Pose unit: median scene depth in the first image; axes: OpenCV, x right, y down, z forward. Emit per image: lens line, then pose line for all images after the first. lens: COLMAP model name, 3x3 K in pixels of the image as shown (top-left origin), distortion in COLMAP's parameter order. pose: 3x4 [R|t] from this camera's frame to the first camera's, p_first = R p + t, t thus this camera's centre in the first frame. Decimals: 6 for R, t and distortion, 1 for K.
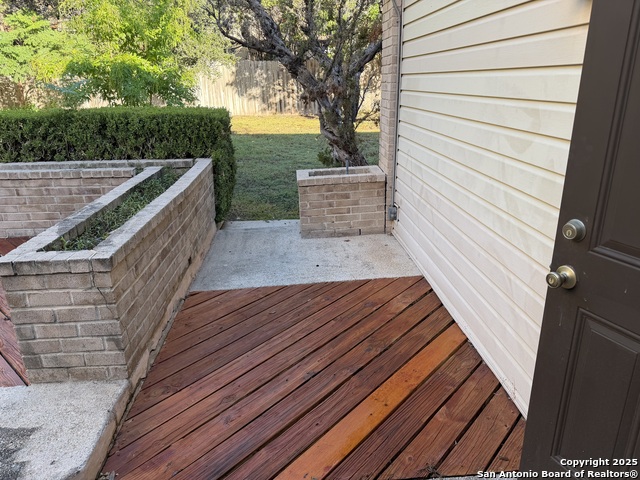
lens RADIAL K [[448.8, 0, 320.0], [0, 448.8, 240.0], [0, 0, 1]] dist [0.001327, -0.000510]
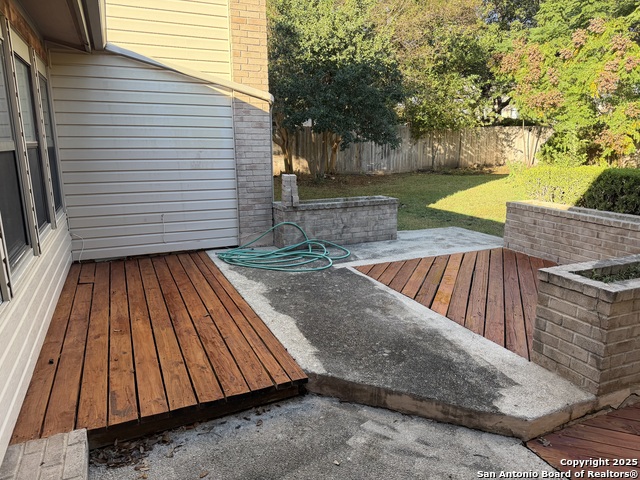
lens RADIAL K [[448.8, 0, 320.0], [0, 448.8, 240.0], [0, 0, 1]] dist [0.001327, -0.000510]
pose [[0.338586, 0.216686, -0.915646, 0.333863], [-0.317154, 0.942459, 0.105754, 0.028053], [0.885874, 0.254594, 0.387826, -0.220218]]
